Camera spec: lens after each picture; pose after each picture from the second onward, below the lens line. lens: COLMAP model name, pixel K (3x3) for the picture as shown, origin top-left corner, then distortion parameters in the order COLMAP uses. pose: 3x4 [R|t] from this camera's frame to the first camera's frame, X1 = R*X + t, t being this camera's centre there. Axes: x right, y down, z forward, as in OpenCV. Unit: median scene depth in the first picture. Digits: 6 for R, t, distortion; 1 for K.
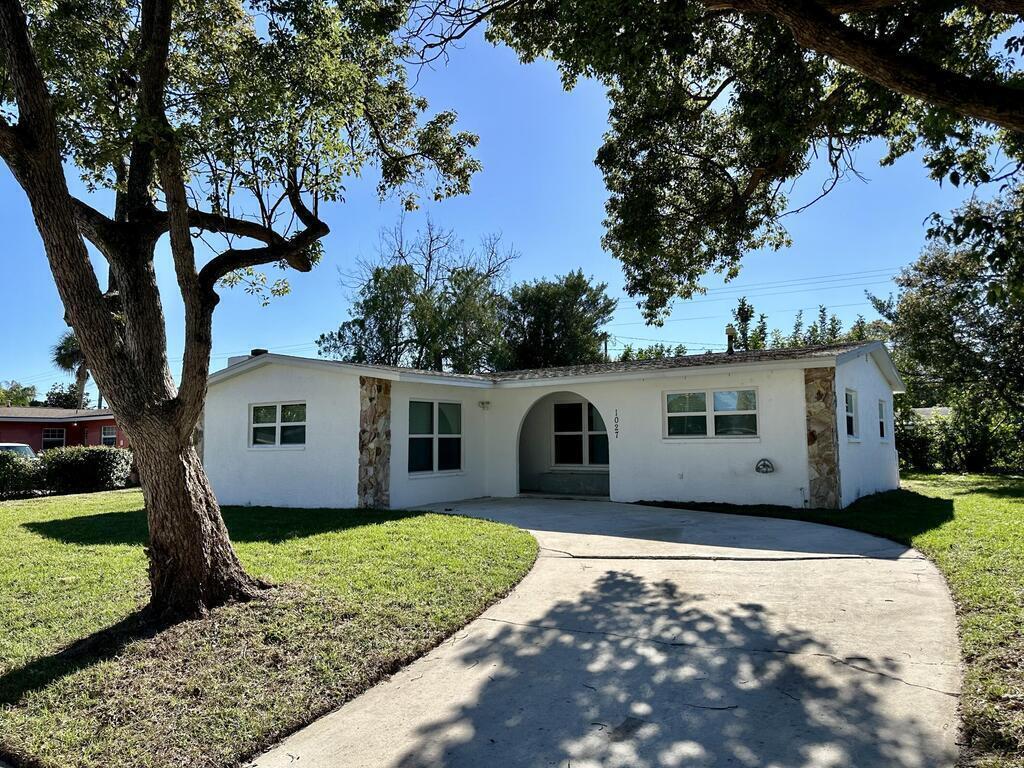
lens RADIAL K [[720.7, 0, 510.5], [0, 720.7, 378.8], [0, 0, 1]] dist [0.037782, -0.039765]
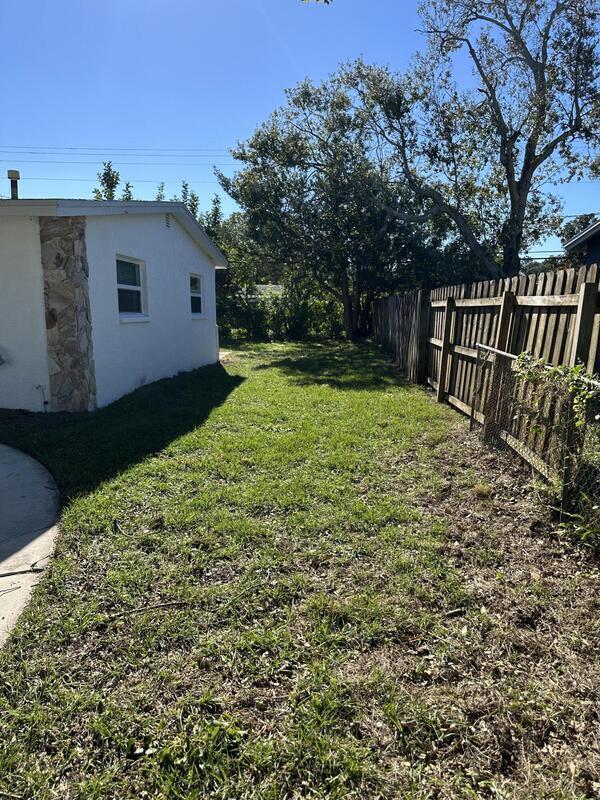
lens RADIAL K [[563.0, 0, 299.2], [0, 563.0, 402.1], [0, 0, 1]] dist [0.037782, -0.039765]
pose [[0.864950, -0.064388, 0.497711, 0.293777], [-0.064087, 0.969445, 0.236790, 0.009496], [-0.497750, -0.236708, 0.834395, 0.321329]]
